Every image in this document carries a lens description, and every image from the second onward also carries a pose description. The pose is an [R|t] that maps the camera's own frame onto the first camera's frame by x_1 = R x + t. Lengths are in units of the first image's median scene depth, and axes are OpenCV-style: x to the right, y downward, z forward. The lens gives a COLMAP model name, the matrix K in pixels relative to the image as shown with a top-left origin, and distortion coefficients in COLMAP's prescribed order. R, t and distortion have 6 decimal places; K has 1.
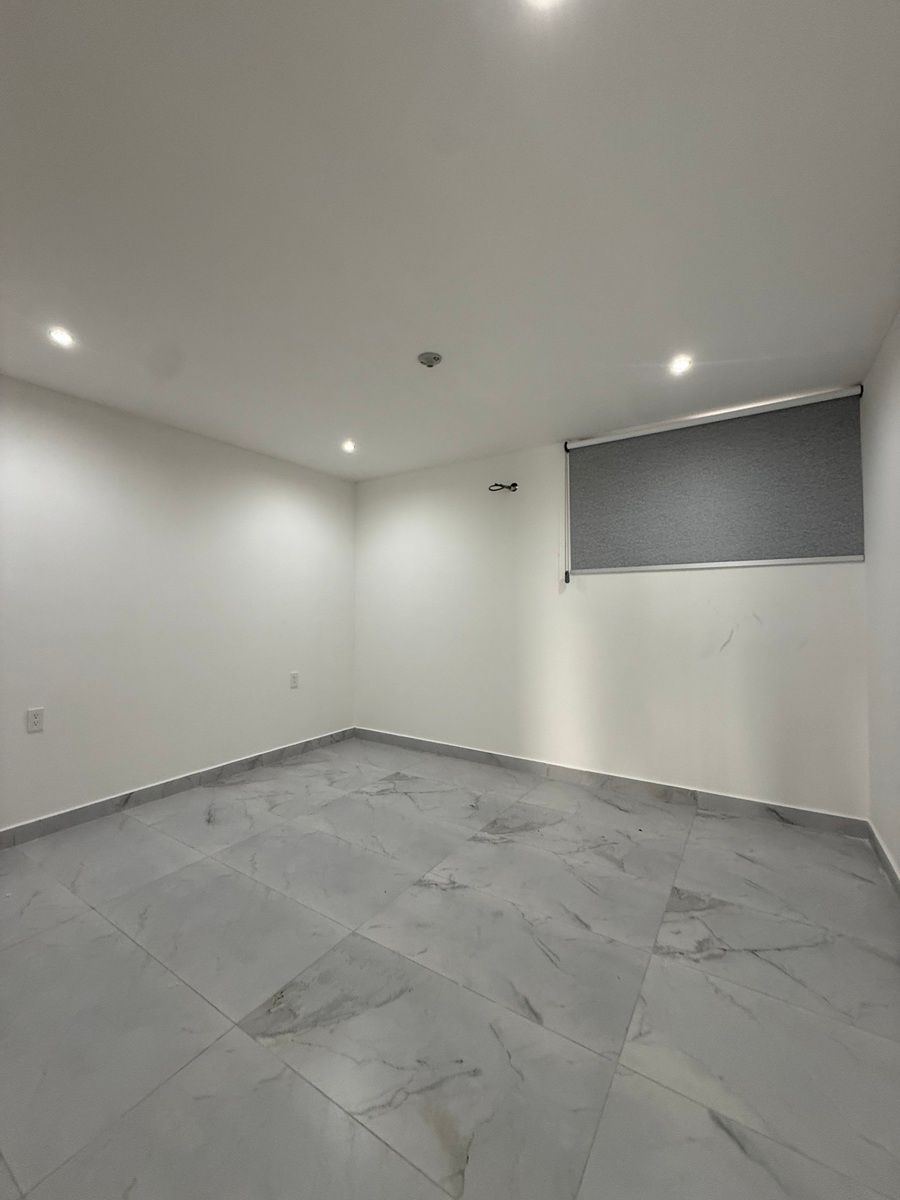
lens RADIAL K [[479.7, 0, 452.4], [0, 479.7, 599.0], [0, 0, 1]] dist [-0.001131, -0.000058]
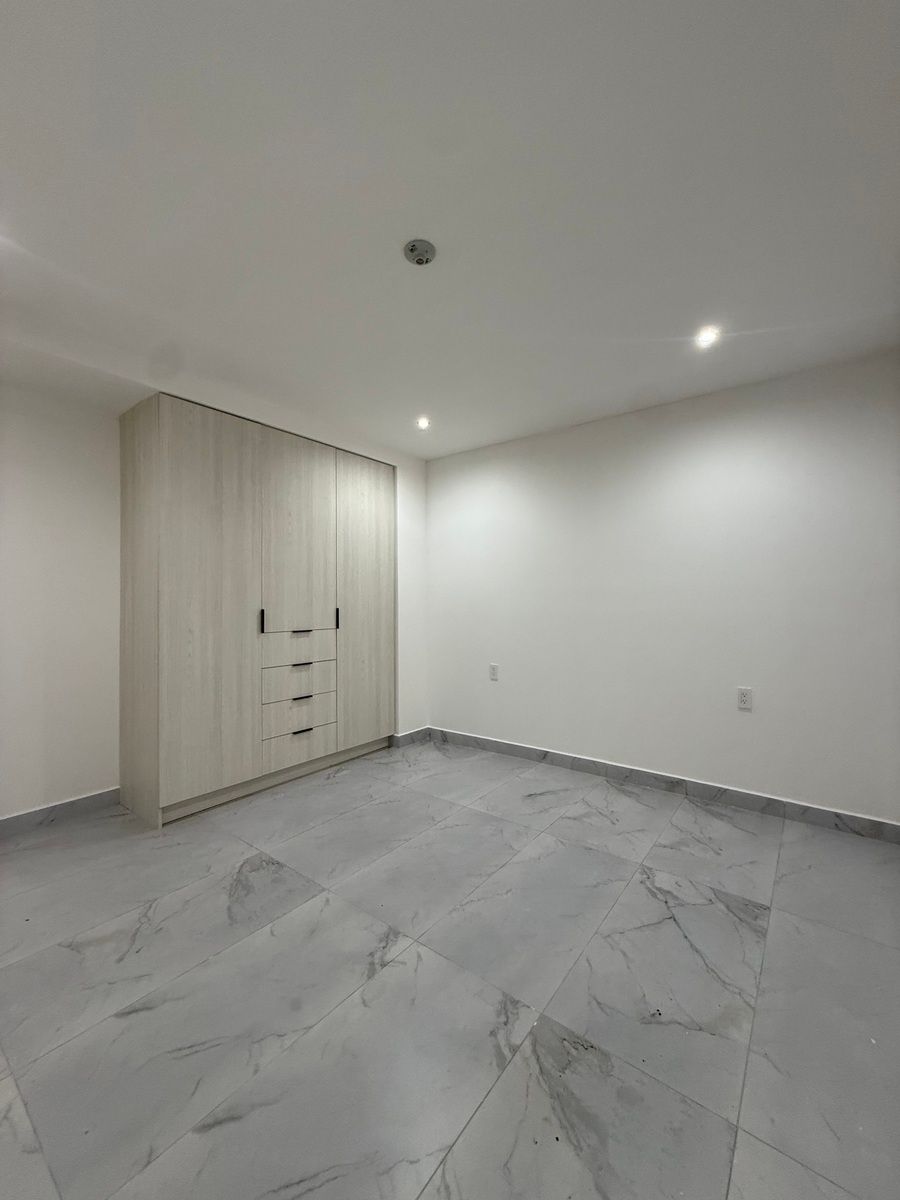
lens RADIAL K [[472.7, 0, 453.6], [0, 472.7, 587.7], [0, 0, 1]] dist [0.001344, 0.000038]
pose [[-0.079551, -0.027881, -0.996441, 0.593014], [0.020863, 0.999343, -0.029628, 0.024919], [0.996612, -0.023145, -0.078917, 0.942957]]
